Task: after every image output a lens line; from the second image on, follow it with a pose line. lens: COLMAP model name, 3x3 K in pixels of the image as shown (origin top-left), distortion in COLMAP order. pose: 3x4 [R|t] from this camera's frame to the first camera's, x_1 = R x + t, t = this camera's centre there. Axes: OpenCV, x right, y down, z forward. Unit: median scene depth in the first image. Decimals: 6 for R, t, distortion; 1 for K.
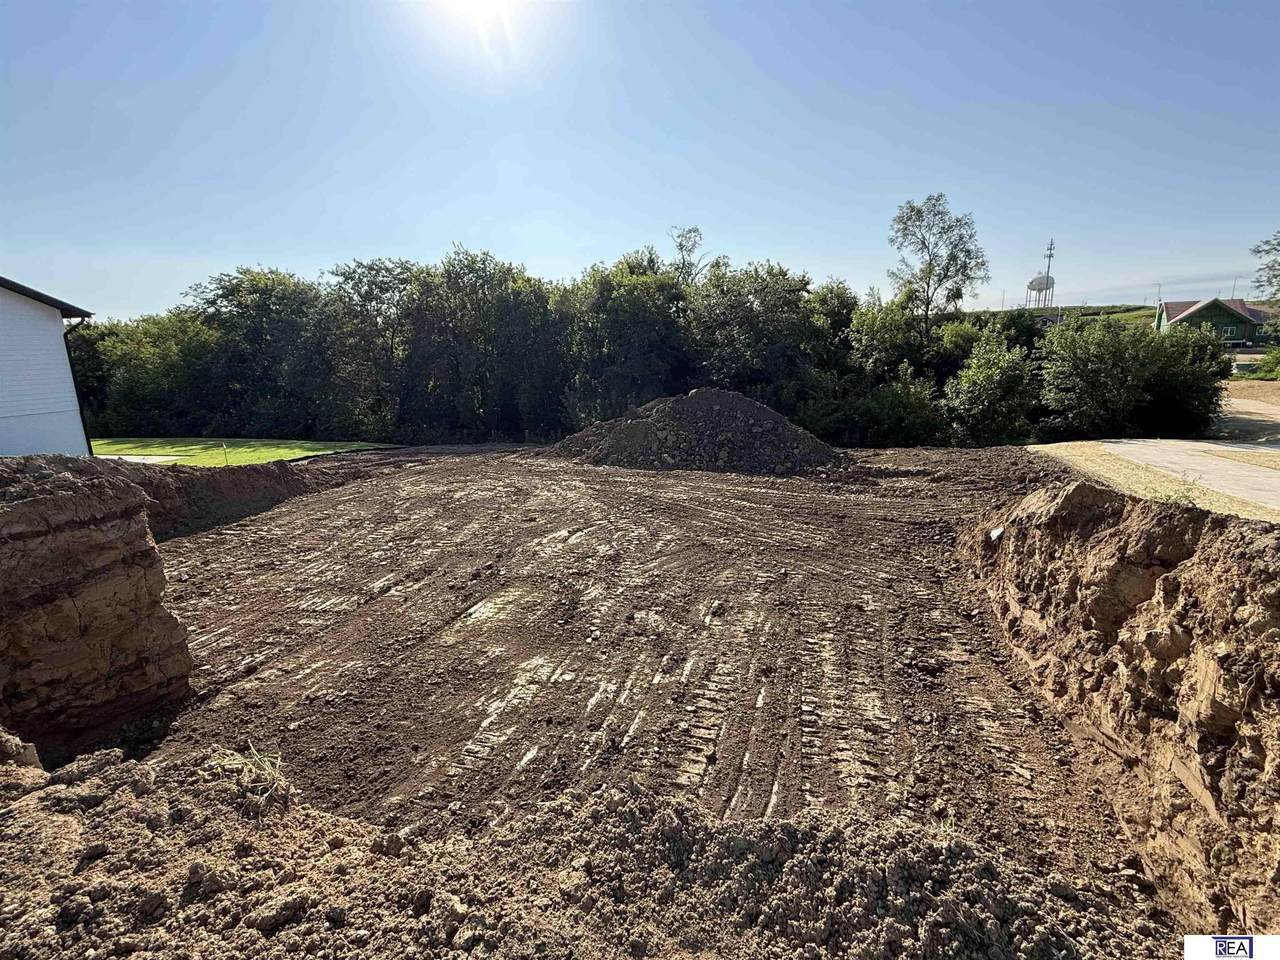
lens RADIAL K [[604.0, 0, 643.2], [0, 604.0, 477.4], [0, 0, 1]] dist [0.000927, 0.000291]
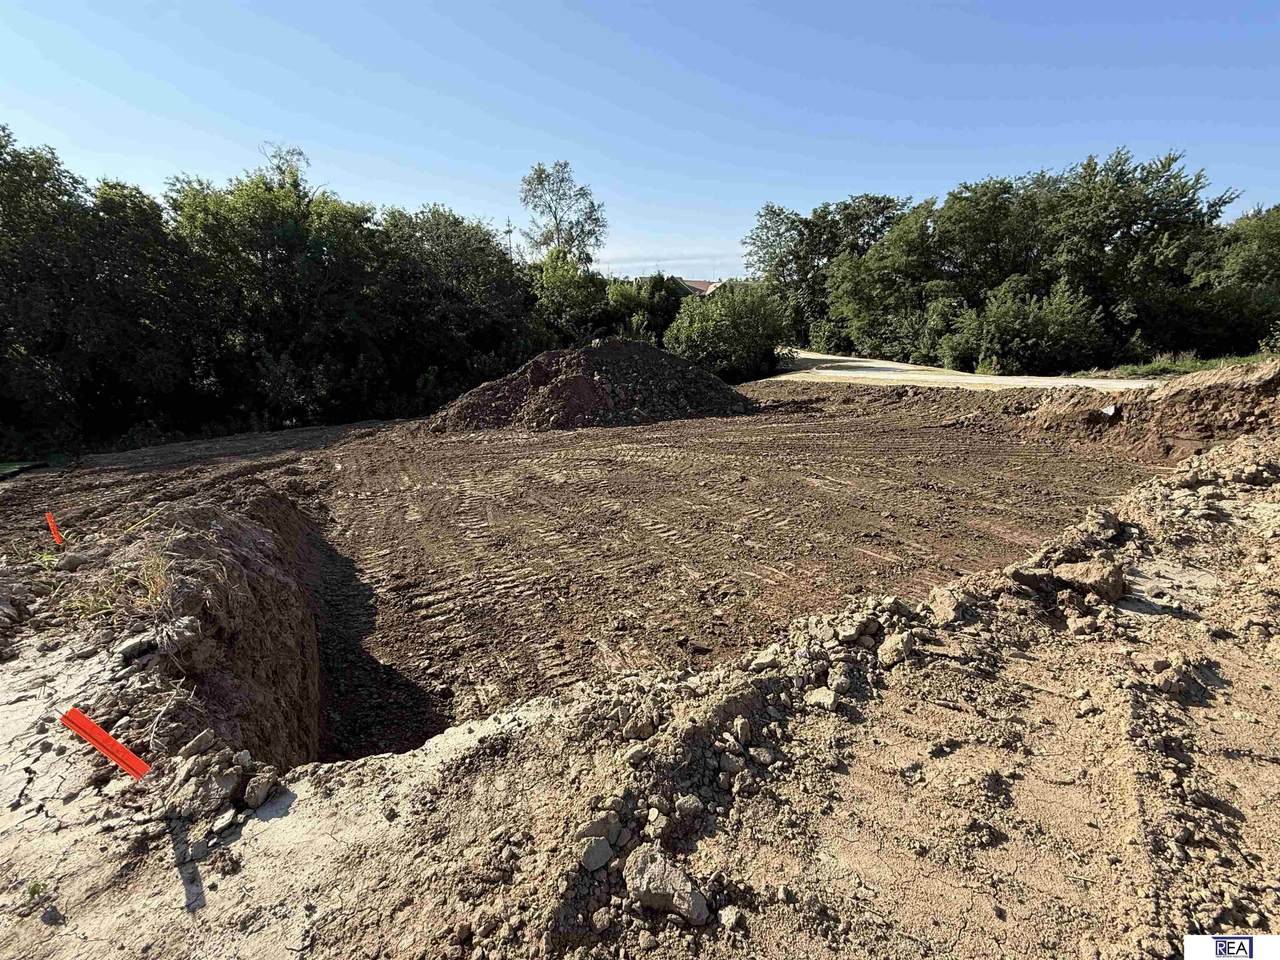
lens RADIAL K [[604.0, 0, 638.9], [0, 604.0, 479.0], [0, 0, 1]] dist [0.000927, 0.000291]
pose [[0.700950, -0.180286, 0.690048, -0.259273], [0.138373, 0.983516, 0.116400, -0.017848], [-0.699658, 0.013894, 0.714343, 0.139636]]
